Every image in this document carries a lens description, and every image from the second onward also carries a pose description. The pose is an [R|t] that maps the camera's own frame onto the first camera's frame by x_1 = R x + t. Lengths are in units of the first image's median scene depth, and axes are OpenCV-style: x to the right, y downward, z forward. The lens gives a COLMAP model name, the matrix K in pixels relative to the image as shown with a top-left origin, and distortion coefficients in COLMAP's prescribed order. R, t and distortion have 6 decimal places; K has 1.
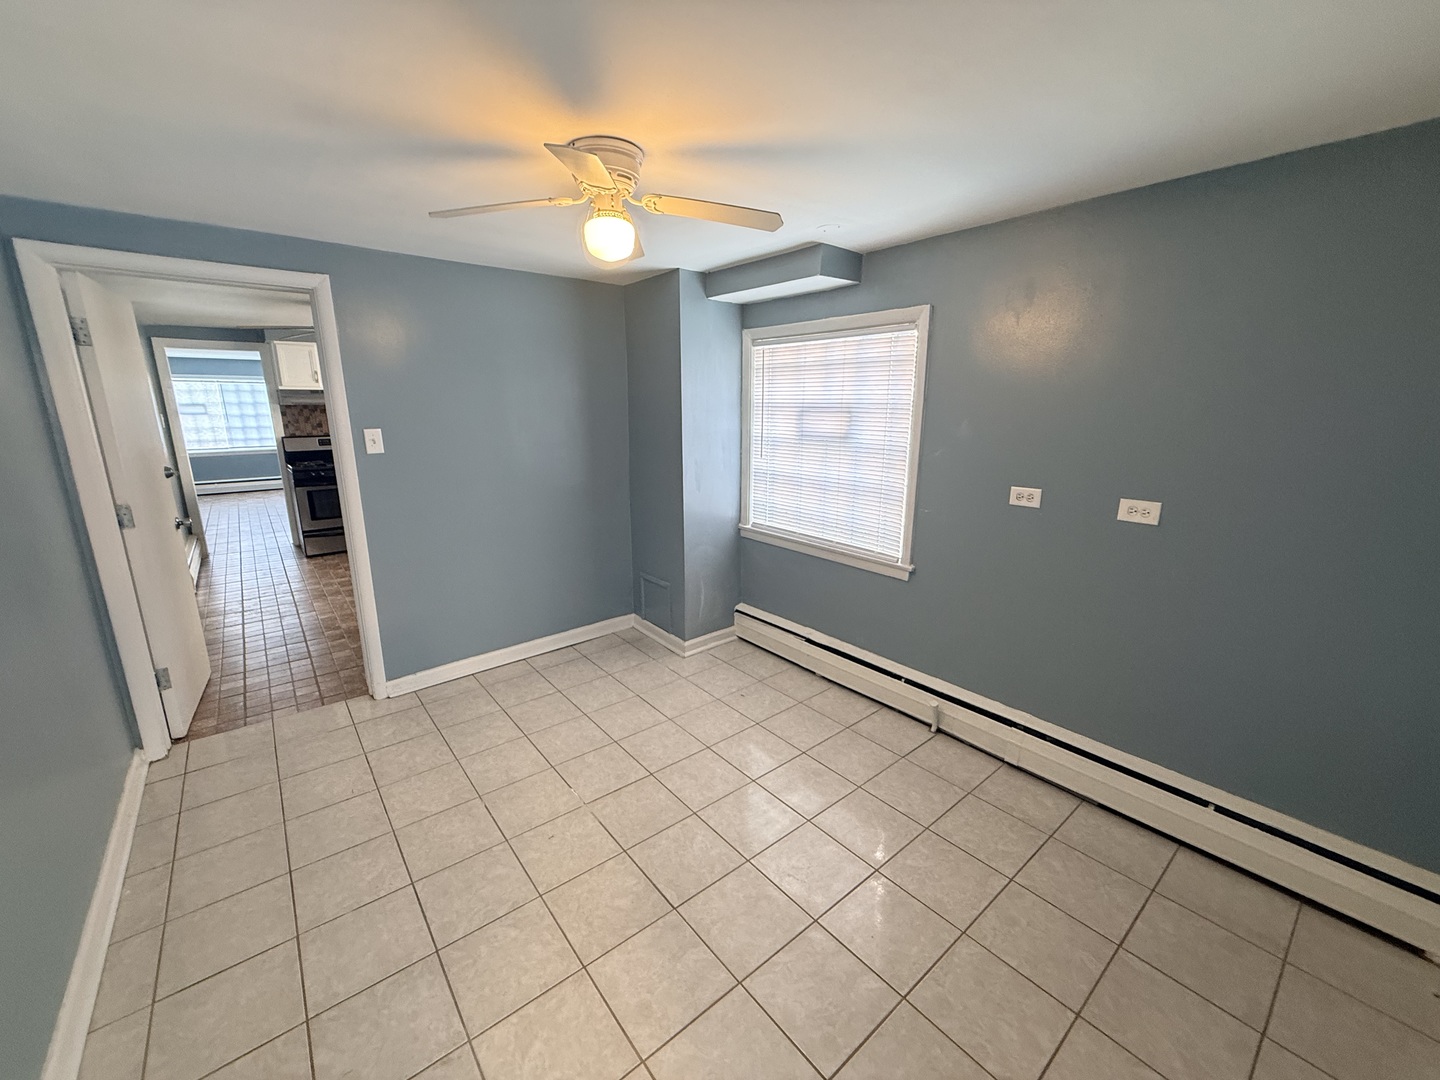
lens RADIAL K [[578.8, 0, 717.3], [0, 578.8, 533.5], [0, 0, 1]] dist [0.001367, 0.000793]
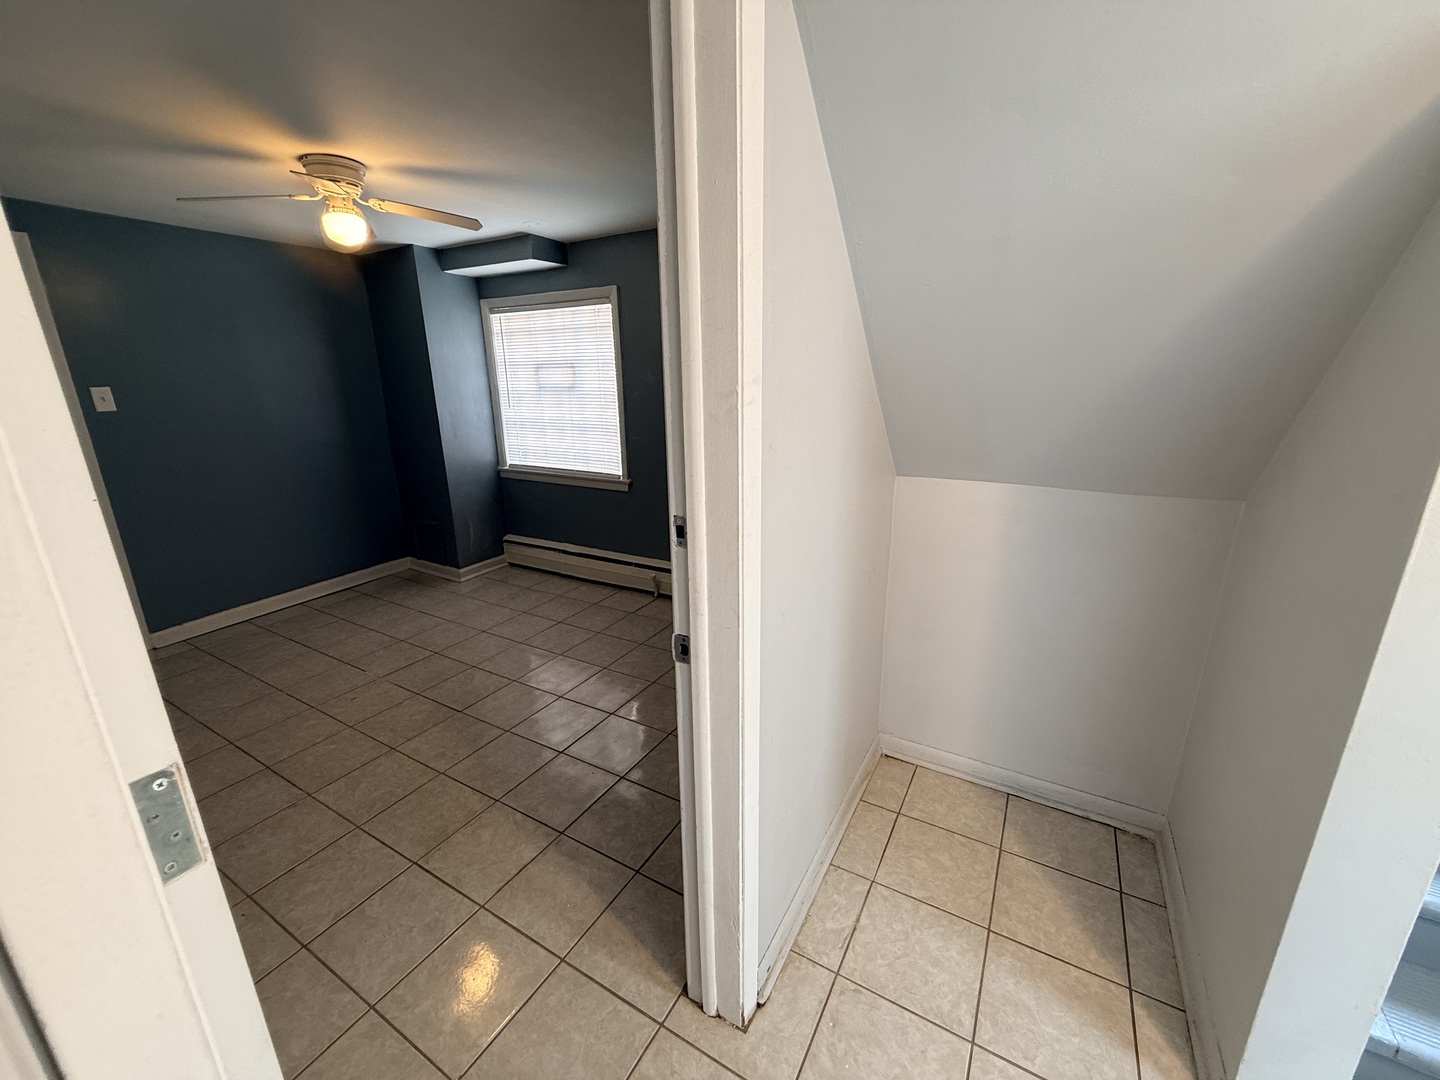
lens RADIAL K [[578.8, 0, 717.0], [0, 578.8, 536.5], [0, 0, 1]] dist [0.001367, 0.000793]
pose [[0.935072, -0.108811, 0.337343, 0.052054], [0.092707, 0.993664, 0.063536, 0.114476], [-0.342120, -0.028137, 0.939235, -0.337257]]
